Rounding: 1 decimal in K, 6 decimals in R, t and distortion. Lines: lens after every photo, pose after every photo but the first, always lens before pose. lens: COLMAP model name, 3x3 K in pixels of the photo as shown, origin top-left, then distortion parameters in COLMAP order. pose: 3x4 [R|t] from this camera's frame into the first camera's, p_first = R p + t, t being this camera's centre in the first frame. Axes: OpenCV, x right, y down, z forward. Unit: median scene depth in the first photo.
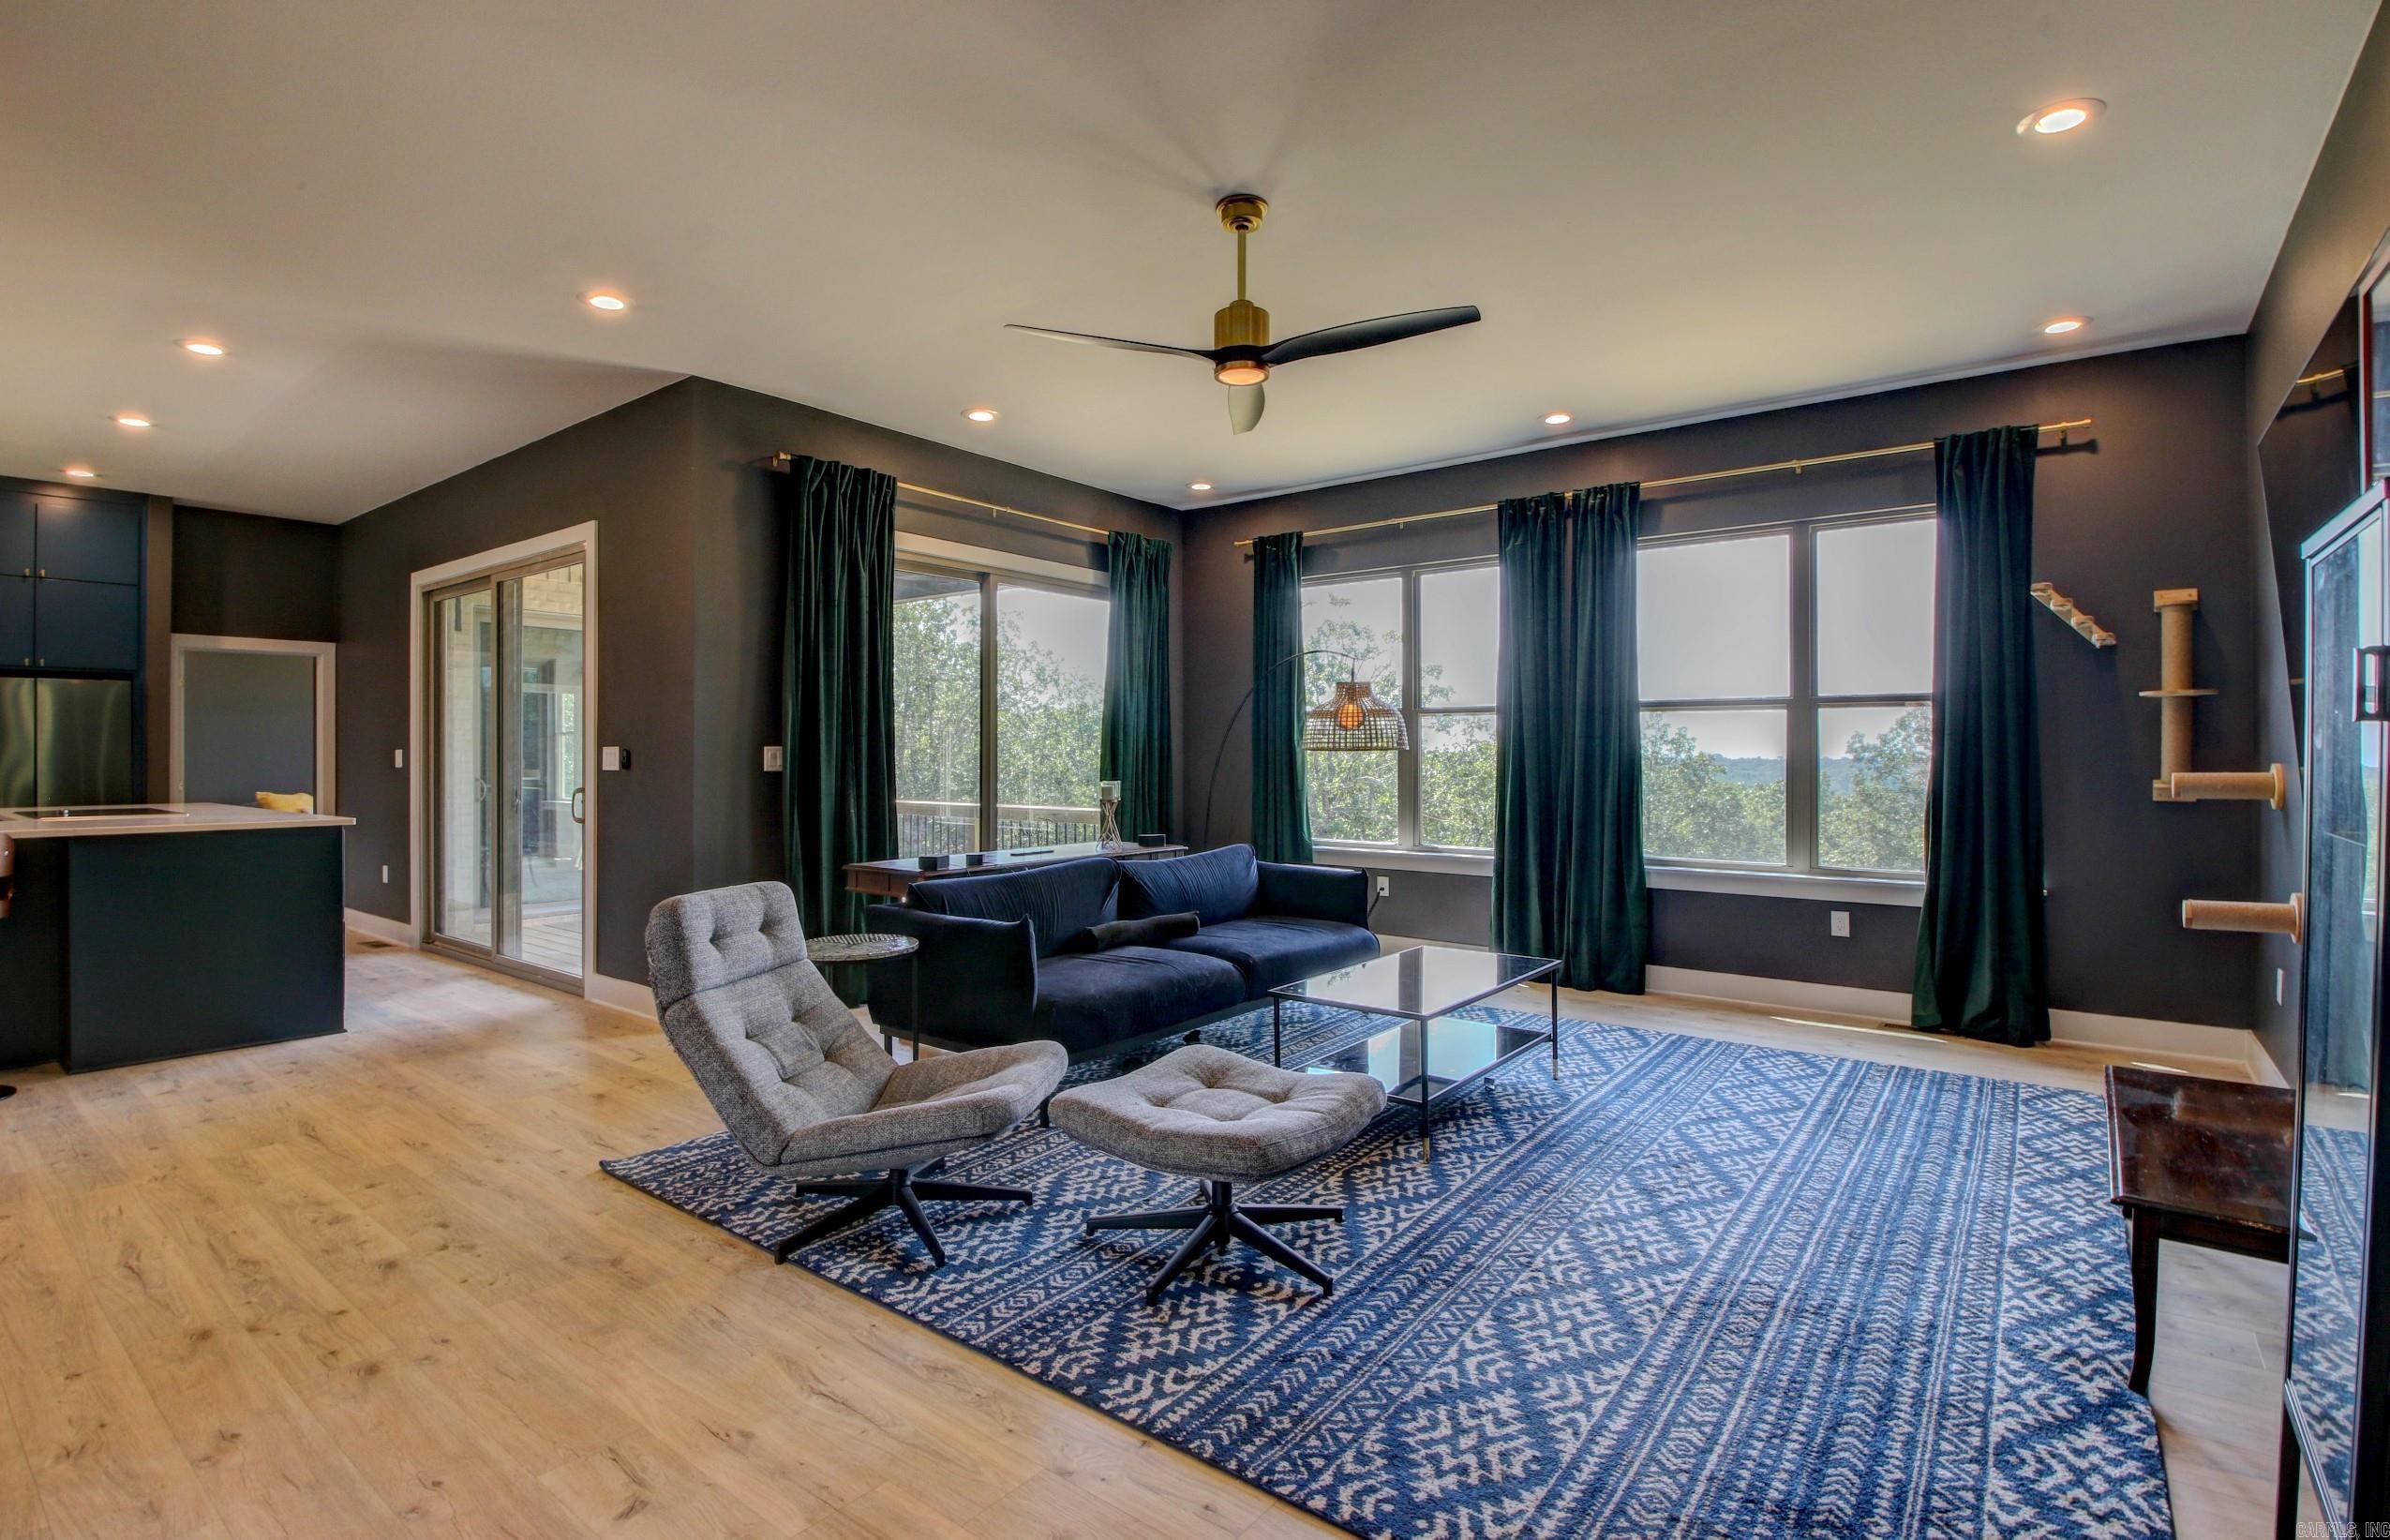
lens RADIAL K [[1115.4, 0, 1174.7], [0, 1115.4, 749.2], [0, 0, 1]] dist [0.024960, -0.038992]
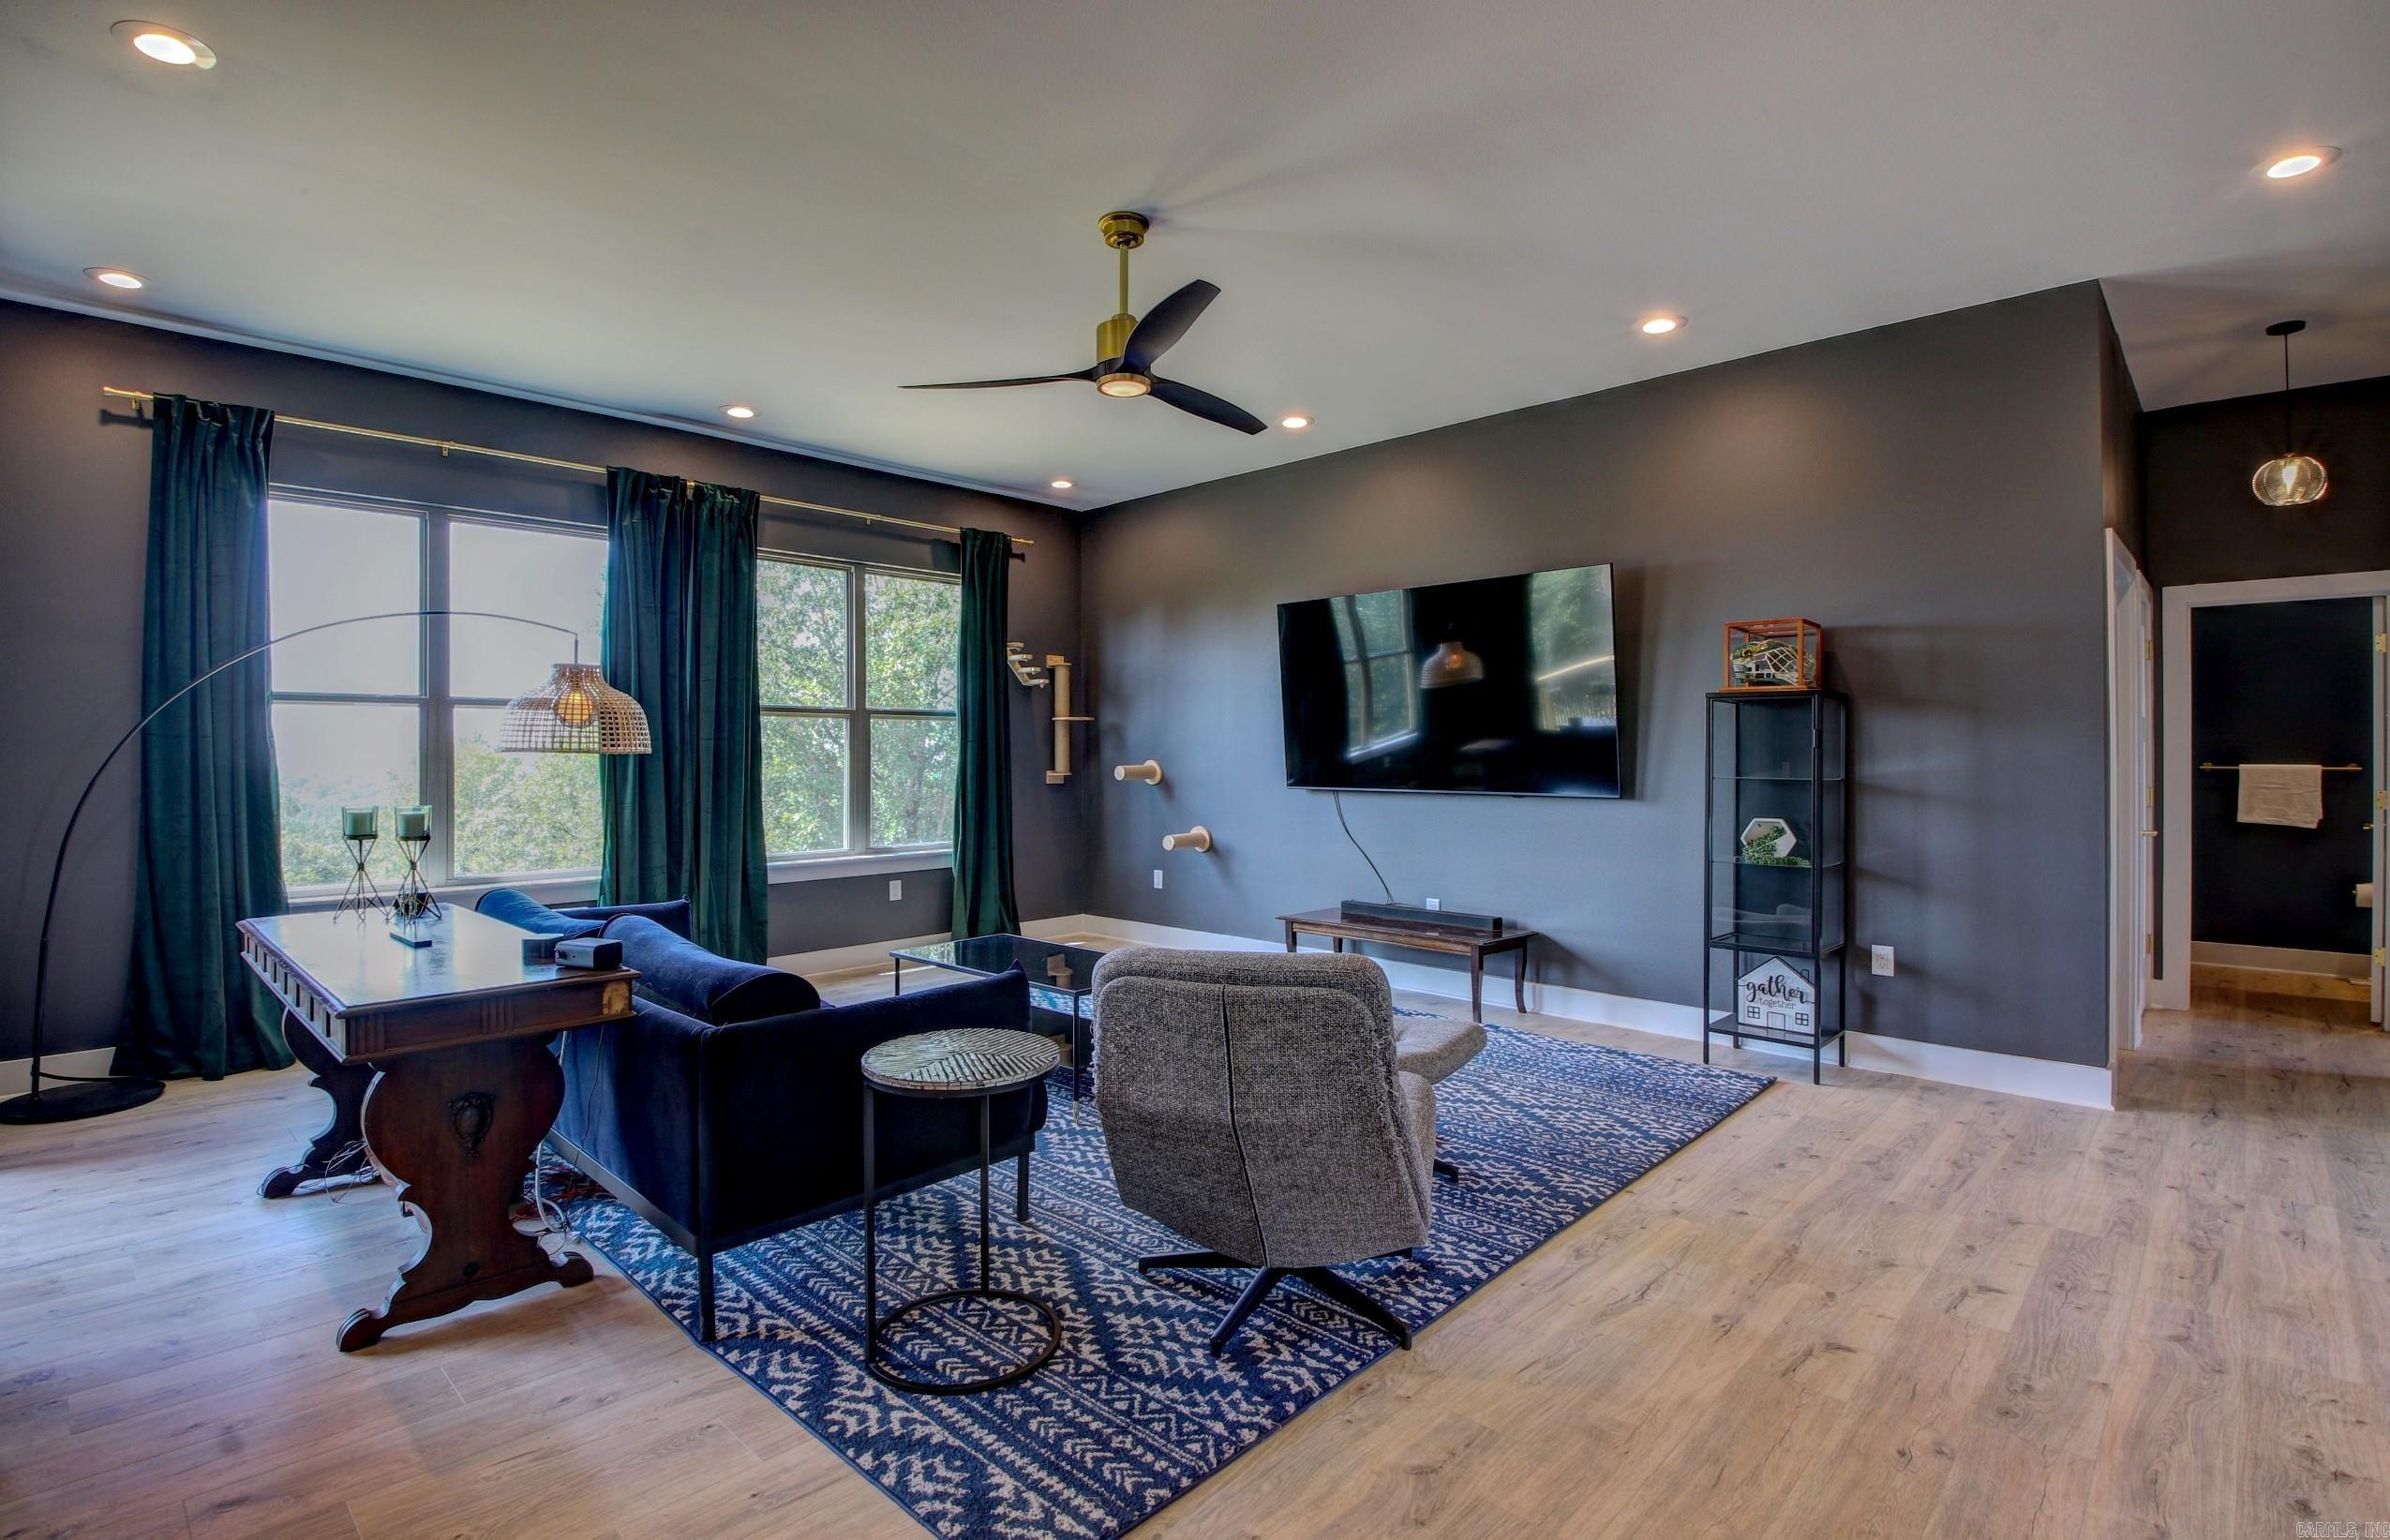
lens RADIAL K [[1102.6, 0, 1188.3], [0, 1102.6, 756.2], [0, 0, 1]] dist [0.000173, -0.016497]
pose [[0.102953, 0.000485, 0.994686, -0.584336], [-0.004198, 0.999991, -0.000053, 0.002989], [-0.994677, -0.004170, 0.102954, 0.522123]]
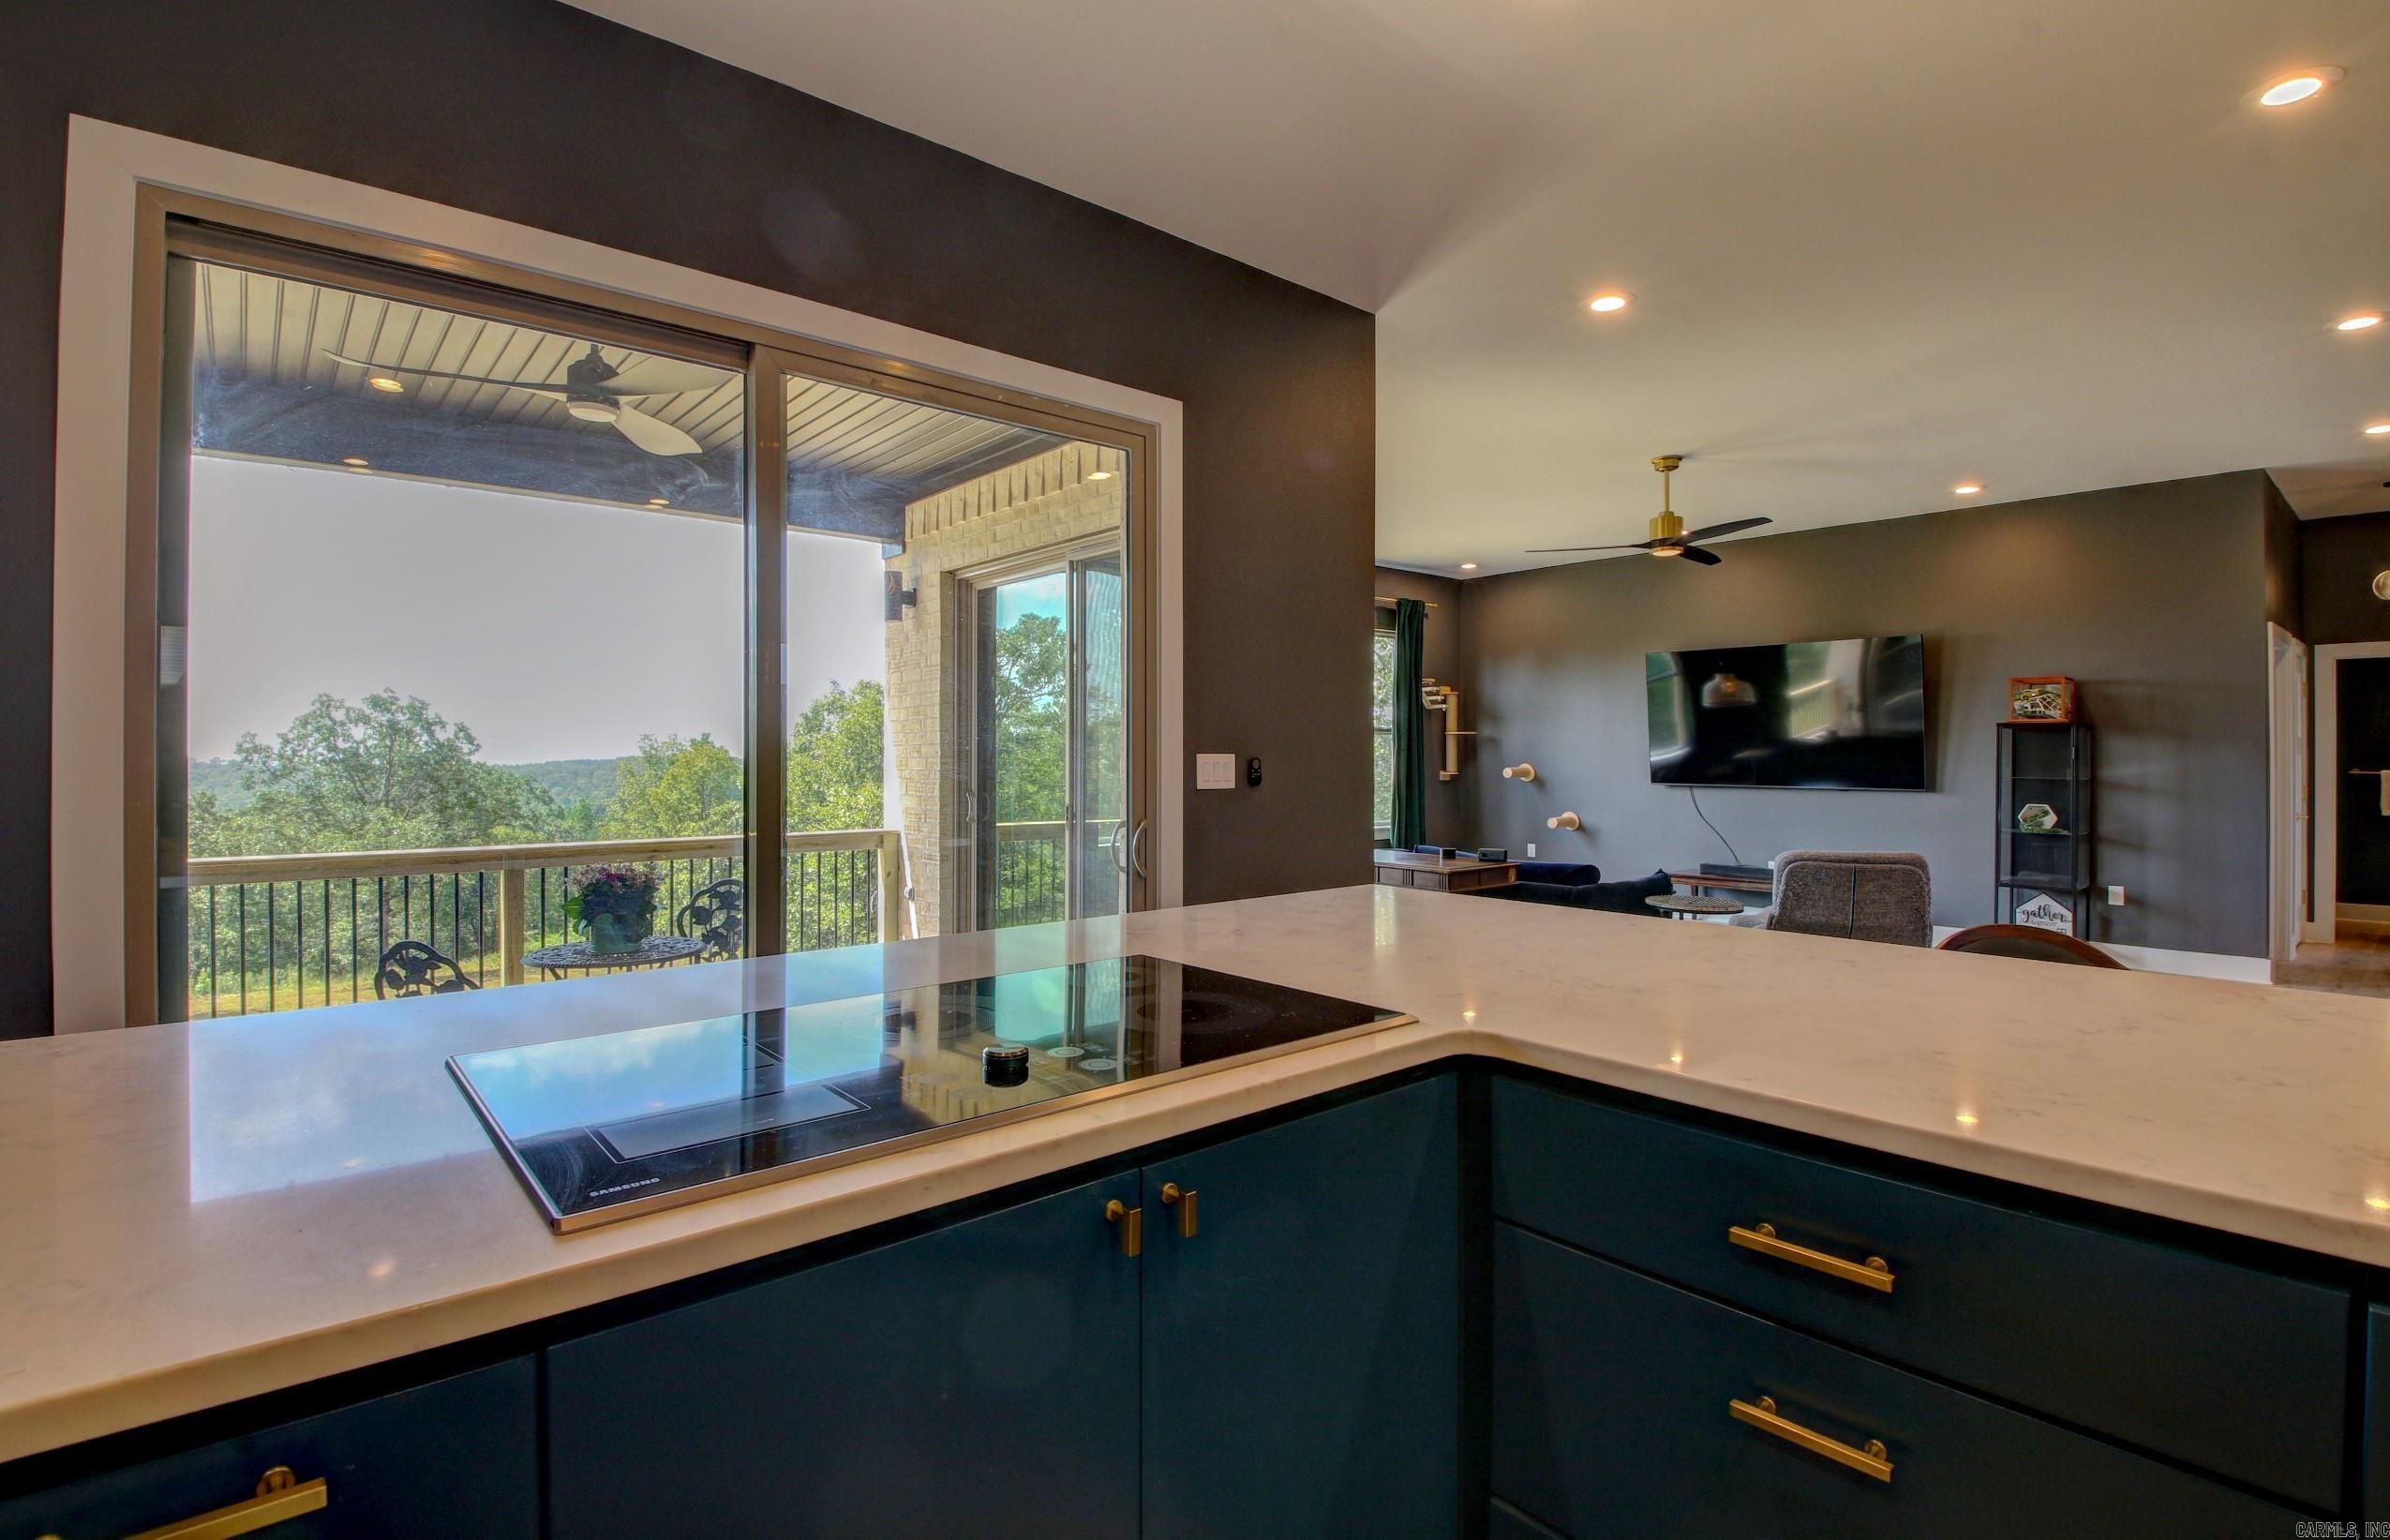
lens RADIAL K [[1102.6, 0, 1188.3], [0, 1102.6, 756.2], [0, 0, 1]] dist [0.000173, -0.016497]
pose [[0.199903, 0.000801, 0.979815, -1.145176], [-0.006470, 0.999979, 0.000502, -0.001675], [-0.979794, -0.006440, 0.199904, 0.875927]]
